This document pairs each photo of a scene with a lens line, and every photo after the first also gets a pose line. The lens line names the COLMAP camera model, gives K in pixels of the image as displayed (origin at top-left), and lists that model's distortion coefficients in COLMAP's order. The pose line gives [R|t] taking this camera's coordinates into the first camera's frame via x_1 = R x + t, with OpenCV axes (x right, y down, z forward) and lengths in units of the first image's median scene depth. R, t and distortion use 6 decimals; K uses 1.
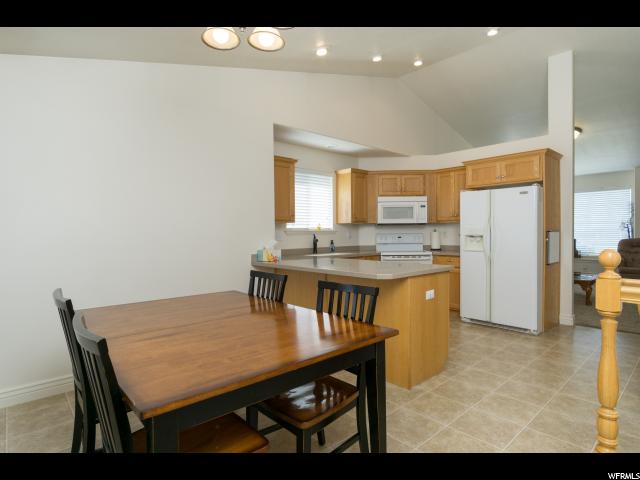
lens RADIAL K [[349.0, 0, 323.2], [0, 349.0, 237.9], [0, 0, 1]] dist [0.001408, -0.002054]
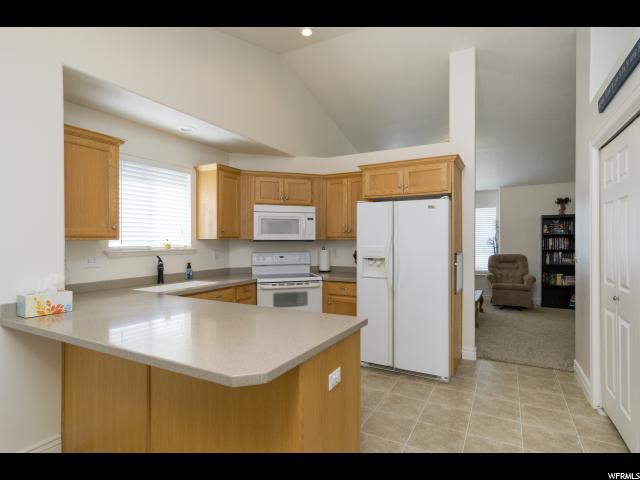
lens RADIAL K [[339.3, 0, 317.6], [0, 339.3, 240.0], [0, 0, 1]] dist [0.003494, 0.000692]
pose [[0.948853, 0.008342, 0.315608, 0.062259], [-0.002760, 0.999832, -0.018129, -0.031582], [-0.315706, 0.016331, 0.948717, 0.288657]]
